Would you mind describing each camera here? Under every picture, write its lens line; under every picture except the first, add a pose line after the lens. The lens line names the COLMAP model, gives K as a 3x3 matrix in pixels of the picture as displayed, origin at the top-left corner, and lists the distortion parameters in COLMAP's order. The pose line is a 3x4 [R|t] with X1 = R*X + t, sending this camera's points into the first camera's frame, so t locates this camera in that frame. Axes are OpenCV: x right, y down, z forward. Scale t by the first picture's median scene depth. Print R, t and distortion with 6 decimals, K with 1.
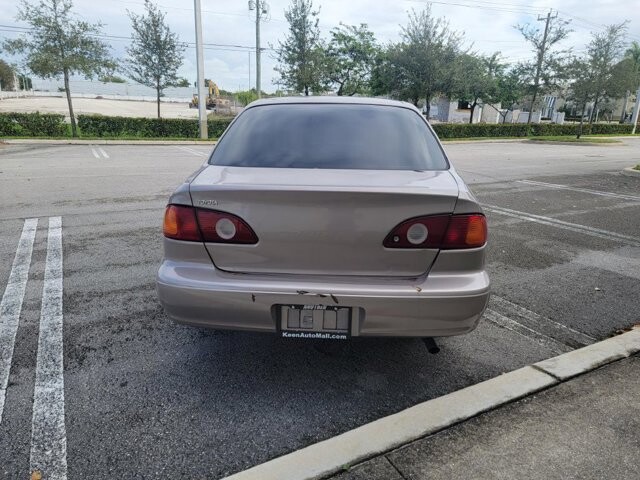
lens RADIAL K [[445.2, 0, 324.7], [0, 445.2, 240.1], [0, 0, 1]] dist [0.080340, -0.067376]
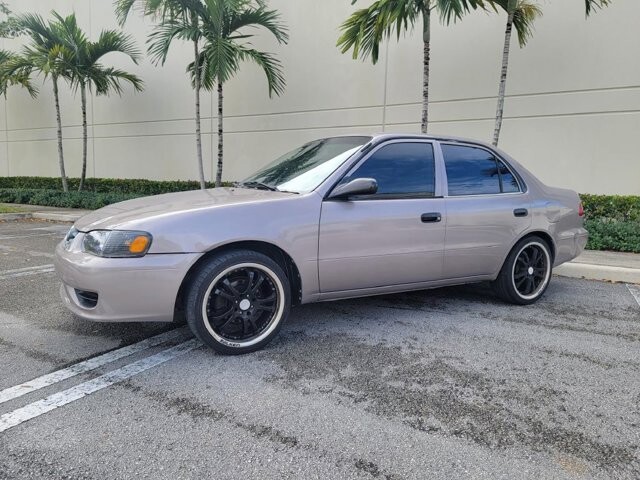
lens RADIAL K [[450.3, 0, 317.9], [0, 450.3, 239.3], [0, 0, 1]] dist [0.071992, -0.069321]
pose [[-0.531118, -0.135460, 0.836400, -0.779119], [0.197110, 0.940302, 0.277453, -0.380557], [-0.824052, 0.312223, -0.472710, 1.591174]]
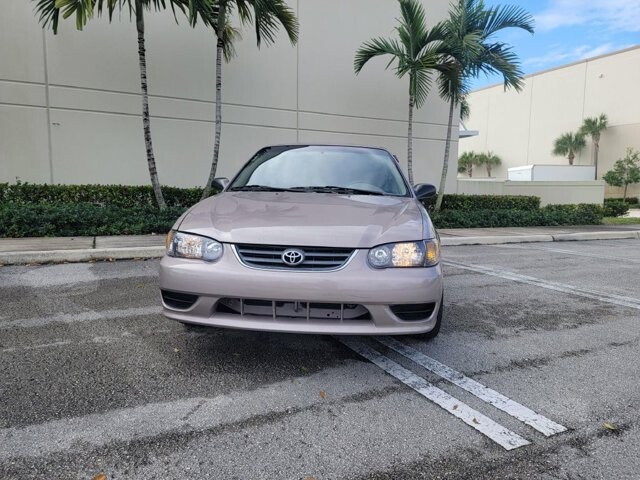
lens RADIAL K [[450.3, 0, 317.9], [0, 450.3, 239.3], [0, 0, 1]] dist [0.071992, -0.069321]
pose [[-0.998061, -0.048464, 0.039067, -0.011481], [-0.029996, 0.924346, 0.380375, -0.506632], [-0.054546, 0.378466, -0.924007, 2.096117]]
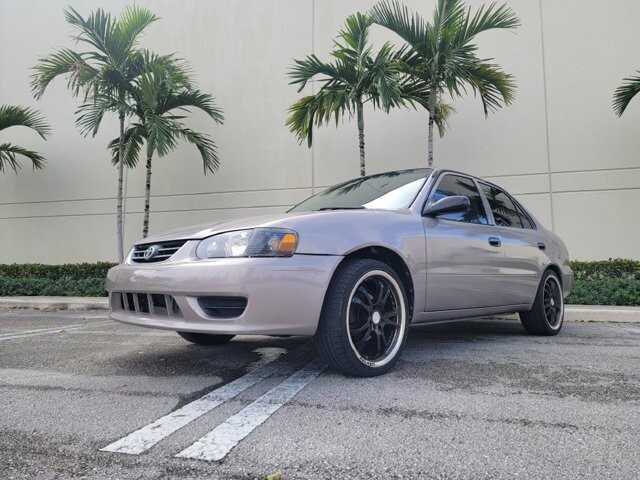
lens RADIAL K [[448.9, 0, 317.3], [0, 448.9, 232.0], [0, 0, 1]] dist [0.076417, -0.065877]
pose [[-0.730382, 0.053647, 0.680929, -0.538648], [0.171244, 0.979454, 0.106514, -0.316745], [-0.661225, 0.194401, -0.724562, 1.857784]]
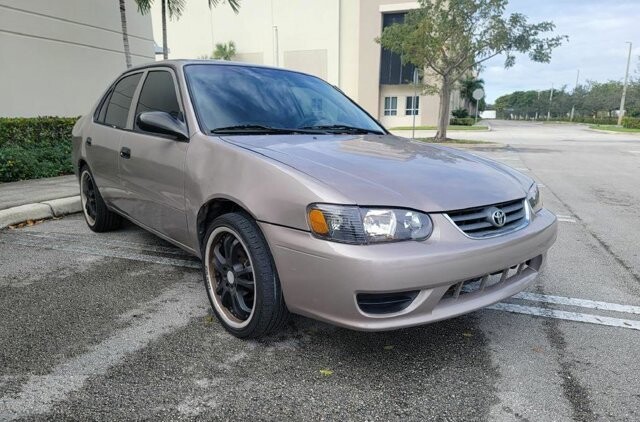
lens RADIAL K [[455.7, 0, 322.3], [0, 455.7, 239.8], [0, 0, 1]] dist [0.028406, -0.005820]
pose [[-0.741459, 0.140525, -0.656119, 0.523550], [-0.214361, 0.876978, 0.430070, -0.418694], [0.635837, 0.459525, -0.620120, 1.773654]]
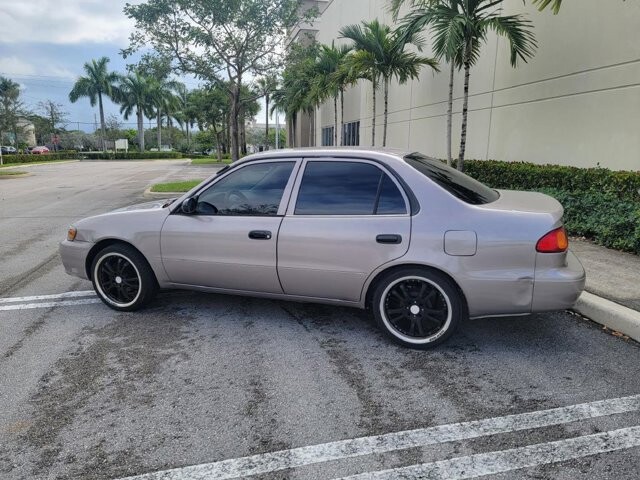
lens RADIAL K [[443.9, 0, 311.9], [0, 443.9, 228.6], [0, 0, 1]] dist [0.072817, -0.066262]
pose [[0.279969, -0.196685, 0.939645, -0.982262], [0.276404, 0.953856, 0.117304, -0.236611], [-0.919357, 0.226880, 0.321415, 0.653863]]
